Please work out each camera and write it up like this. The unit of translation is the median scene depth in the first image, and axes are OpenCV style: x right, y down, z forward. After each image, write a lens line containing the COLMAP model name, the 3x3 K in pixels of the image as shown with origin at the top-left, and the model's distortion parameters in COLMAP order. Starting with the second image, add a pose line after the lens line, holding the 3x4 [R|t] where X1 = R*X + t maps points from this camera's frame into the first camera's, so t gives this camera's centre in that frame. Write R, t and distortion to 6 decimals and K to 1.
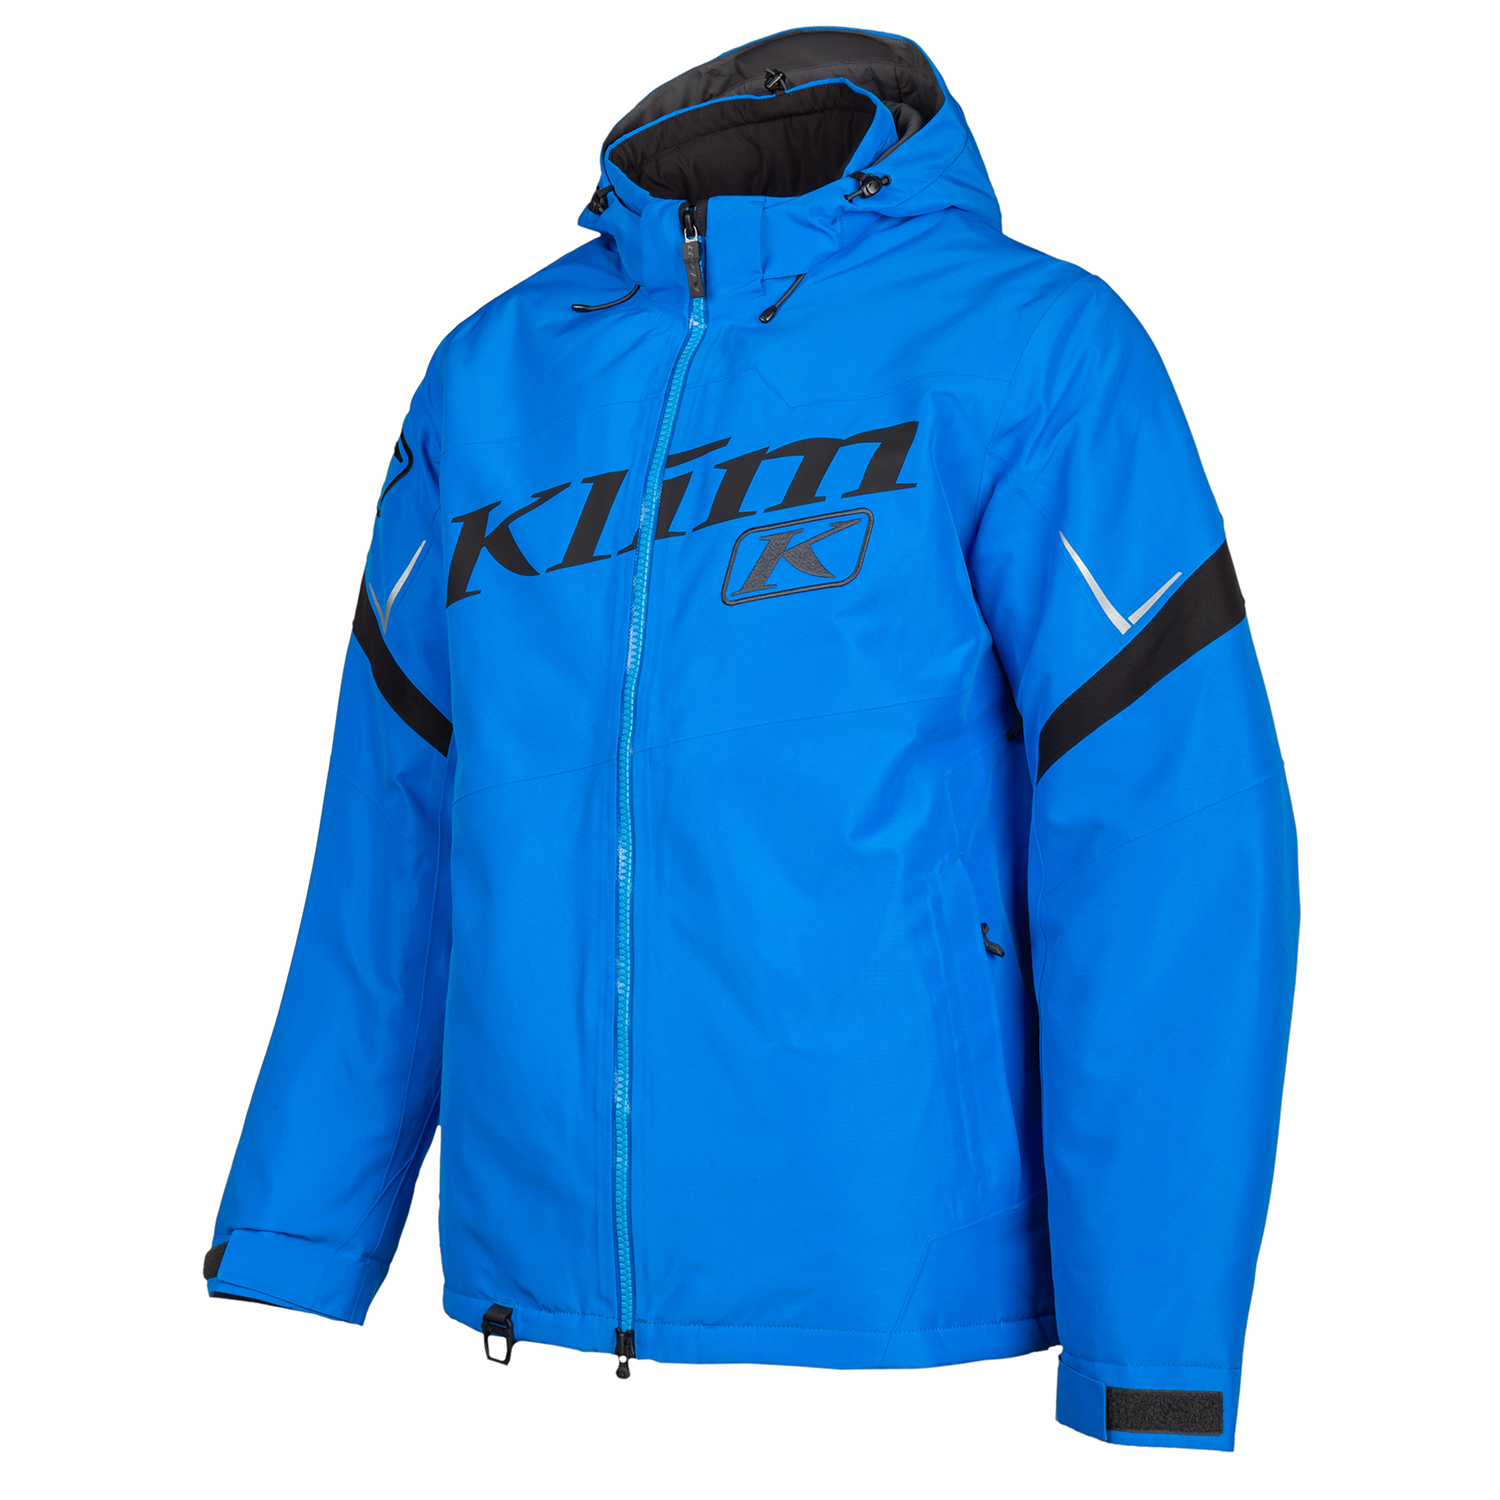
lens RADIAL K [[3081.2, 0, 752.7], [0, 3081.2, 746.0], [0, 0, 1]] dist [0.239433, 0.000000]
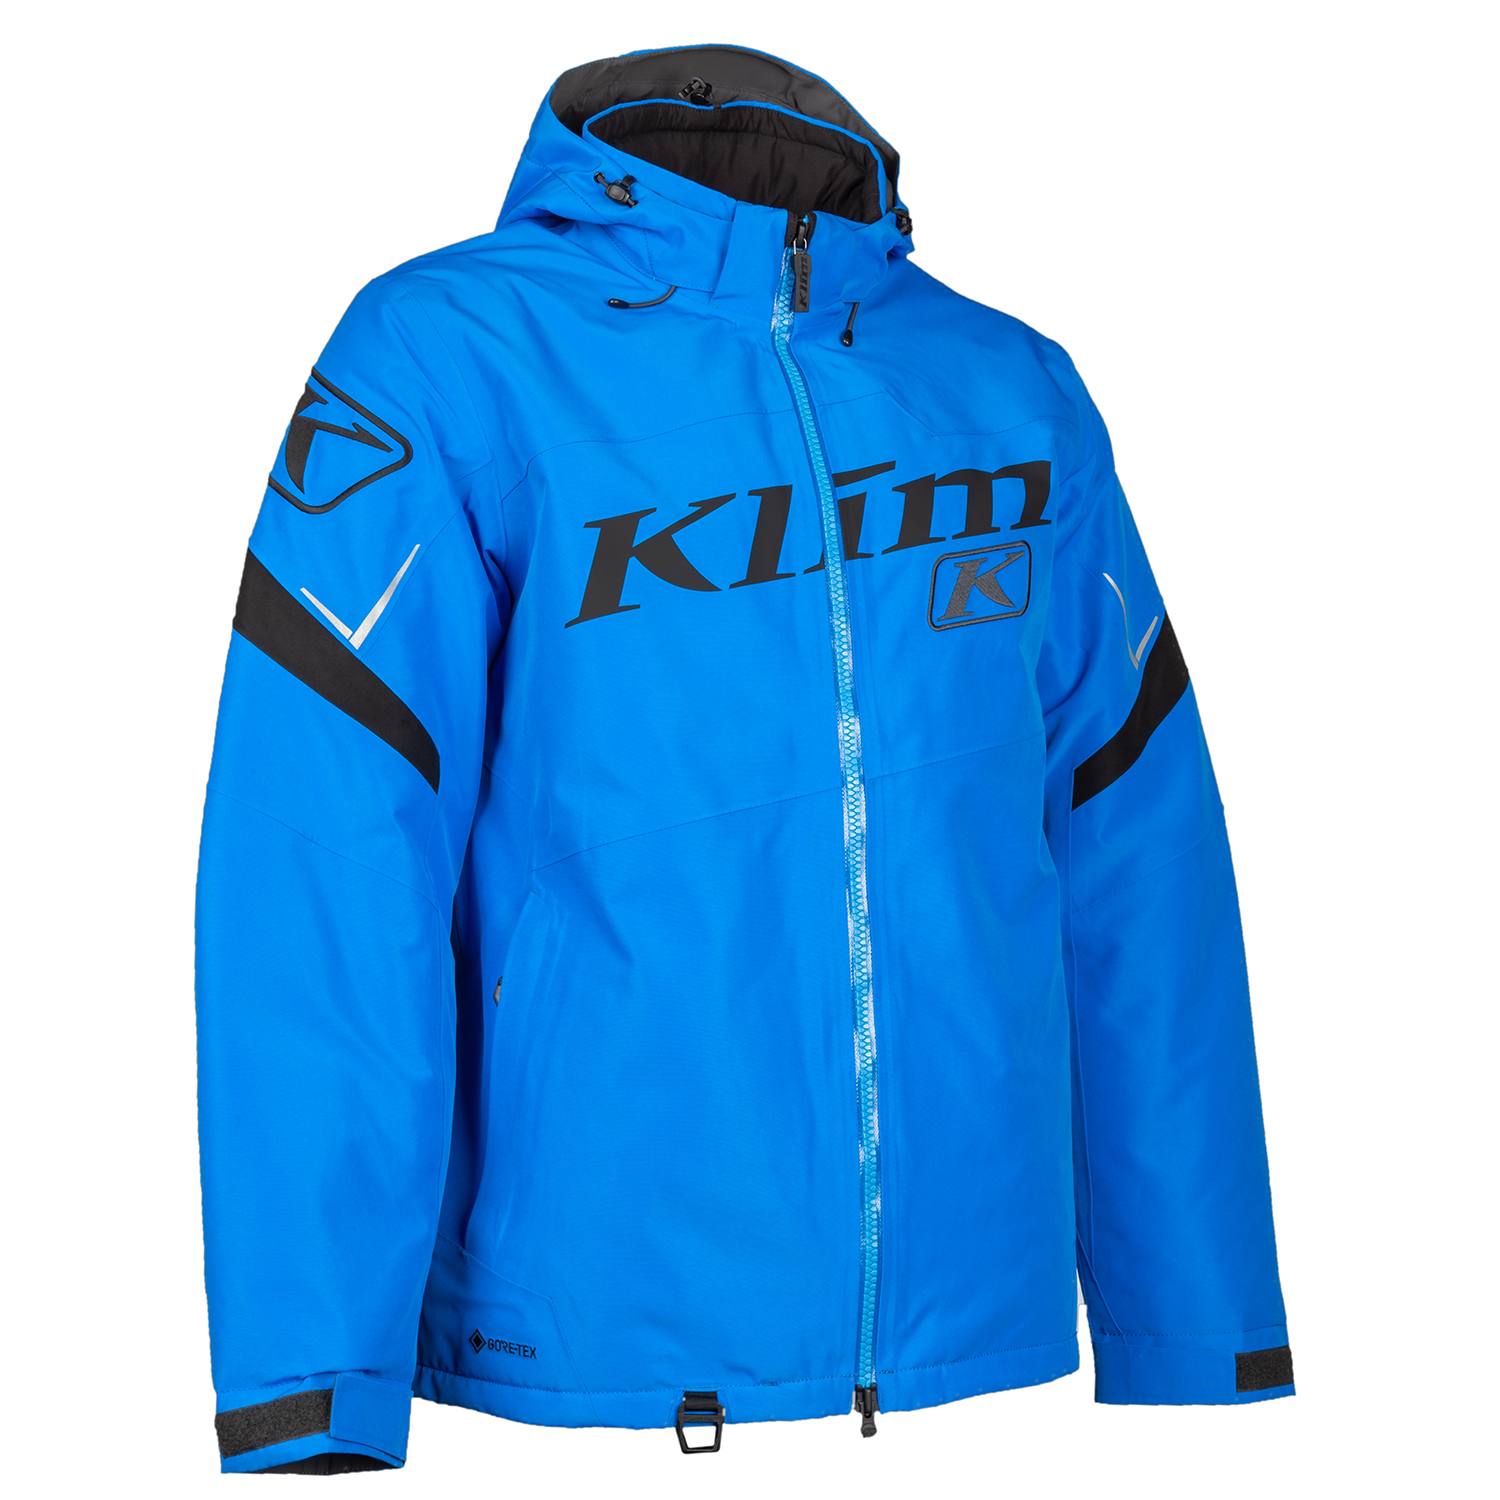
lens RADIAL K [[3081.2, 0, 734.1], [0, 3081.2, 746.4], [0, 0, 1]] dist [0.239433, 0.000000]
pose [[0.587920, 0.005086, 0.808903, -0.814612], [0.014888, 0.999743, -0.017108, 0.007085], [-0.808782, 0.022101, 0.587693, 0.452544]]
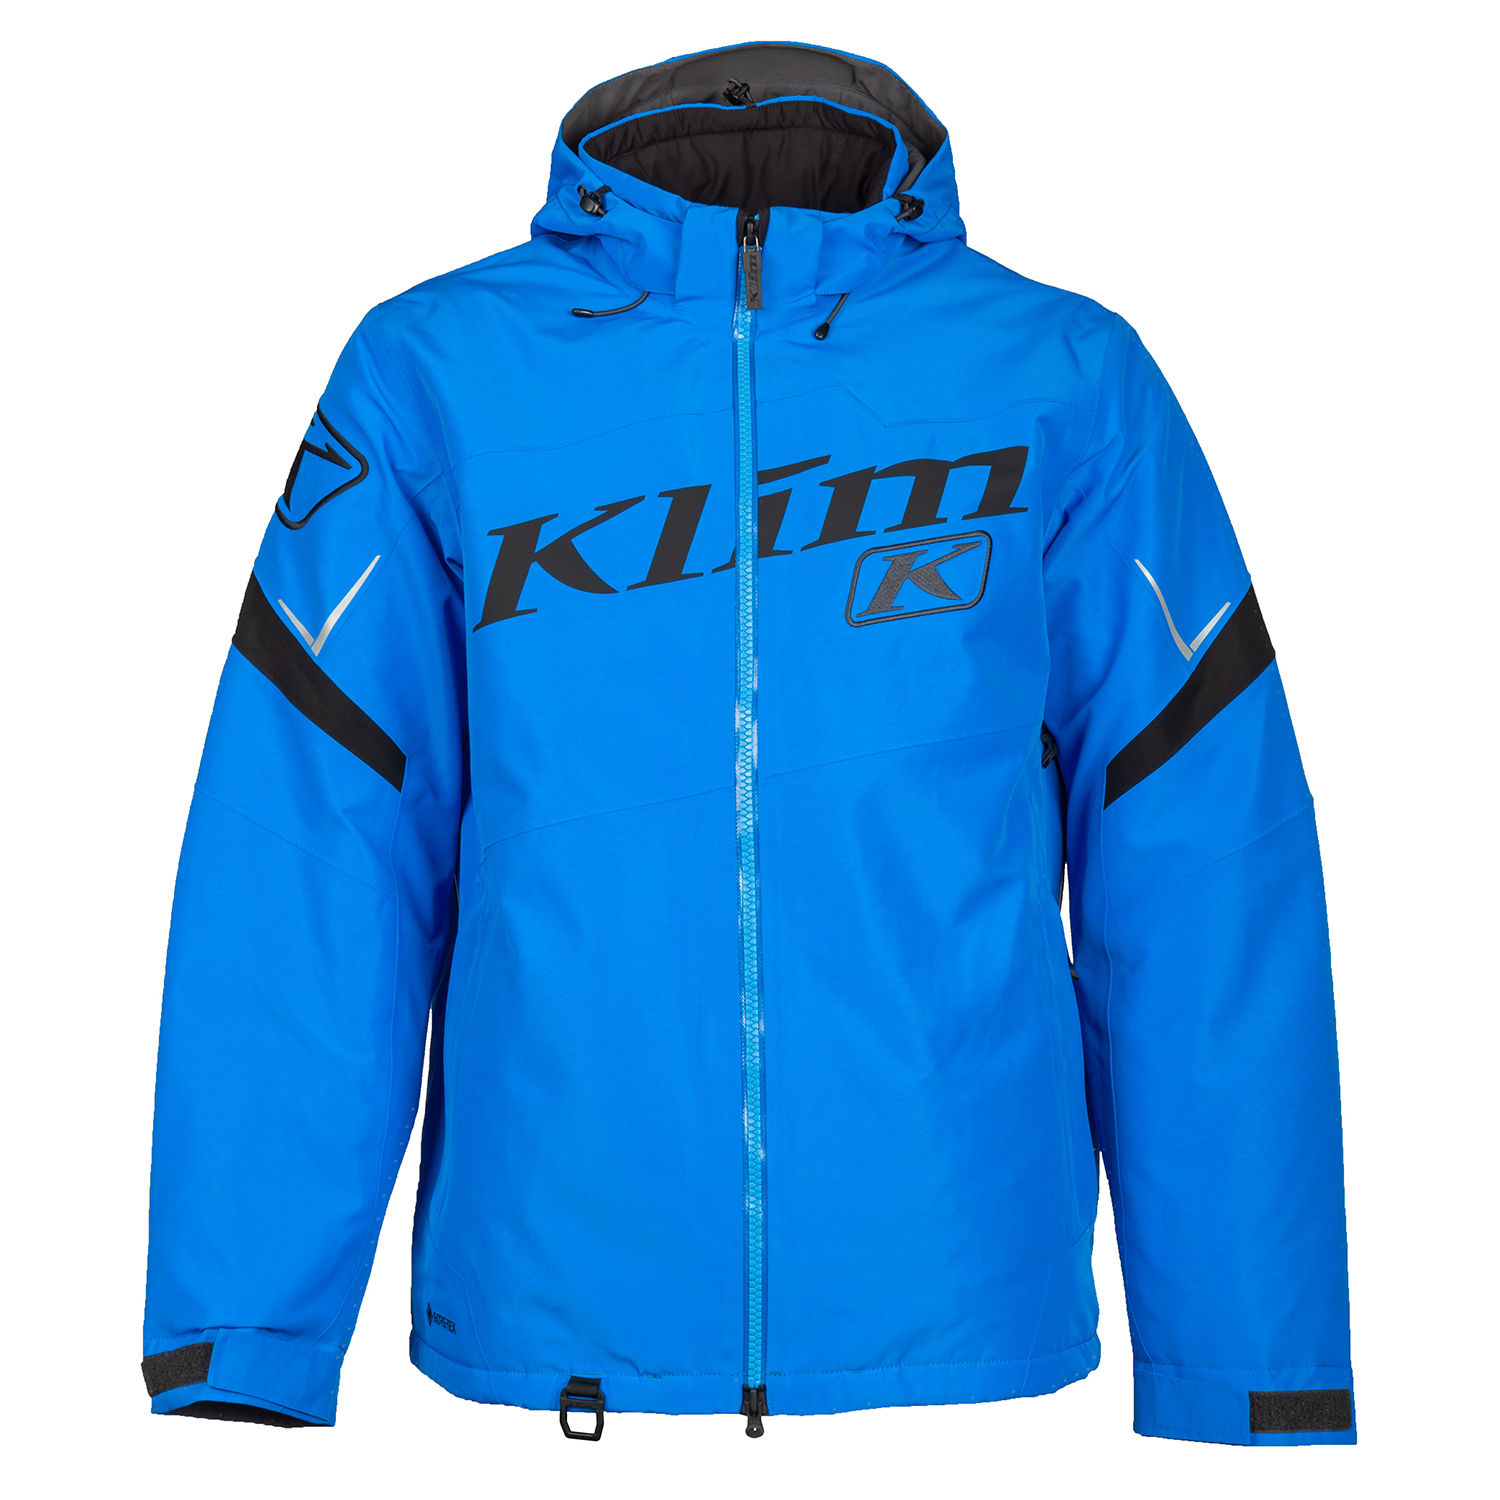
lens RADIAL K [[3081.2, 0, 768.0], [0, 3081.2, 778.5], [0, 0, 1]] dist [0.239433, 0.000000]
pose [[0.888563, -0.004703, 0.458731, -0.459383], [0.012406, 0.999828, -0.013779, 0.014636], [-0.458587, 0.017935, 0.888469, 0.143988]]
